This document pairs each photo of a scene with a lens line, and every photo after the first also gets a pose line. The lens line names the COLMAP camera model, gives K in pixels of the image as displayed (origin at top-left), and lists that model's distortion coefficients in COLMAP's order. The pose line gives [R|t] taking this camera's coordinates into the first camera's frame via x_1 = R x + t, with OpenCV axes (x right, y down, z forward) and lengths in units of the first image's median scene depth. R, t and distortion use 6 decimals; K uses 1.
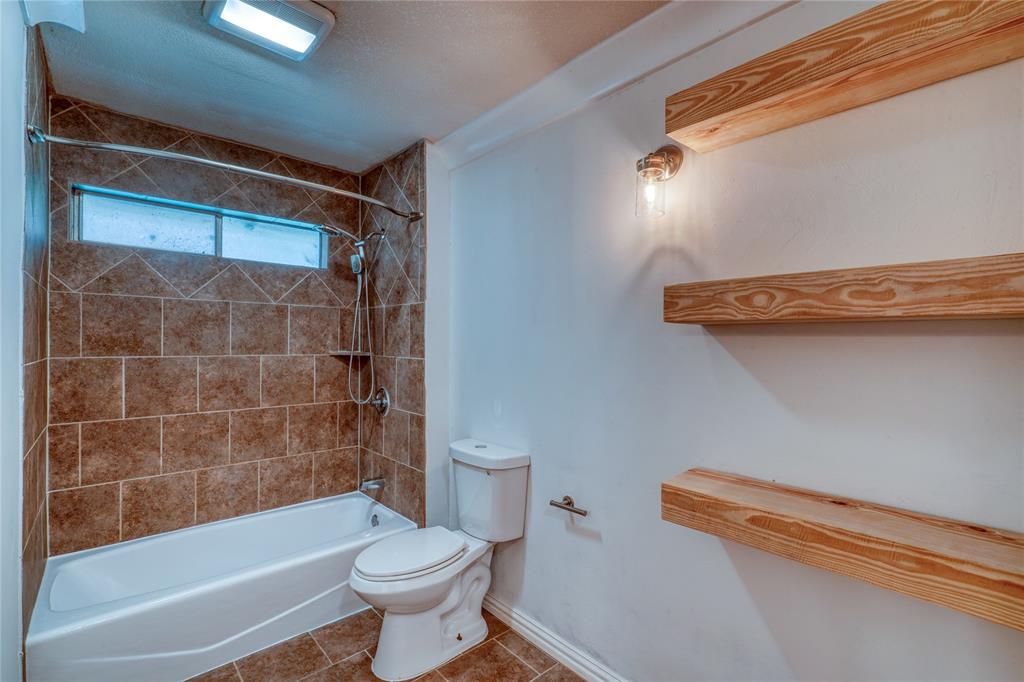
lens RADIAL K [[461.3, 0, 509.3], [0, 461.3, 344.3], [0, 0, 1]] dist [-0.003570, 0.000383]
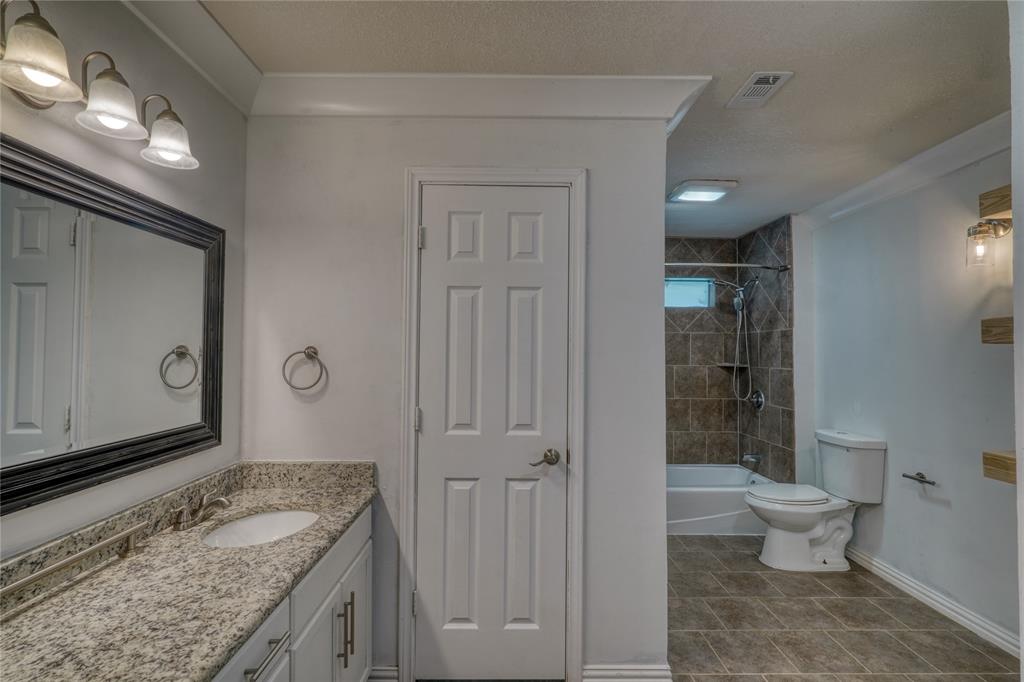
lens RADIAL K [[461.3, 0, 509.3], [0, 461.3, 344.3], [0, 0, 1]] dist [-0.003570, 0.000383]
pose [[0.752282, -0.017642, -0.658605, 0.089079], [-0.004537, 0.999479, -0.031956, 0.004707], [0.658825, 0.027028, 0.751810, -0.612506]]
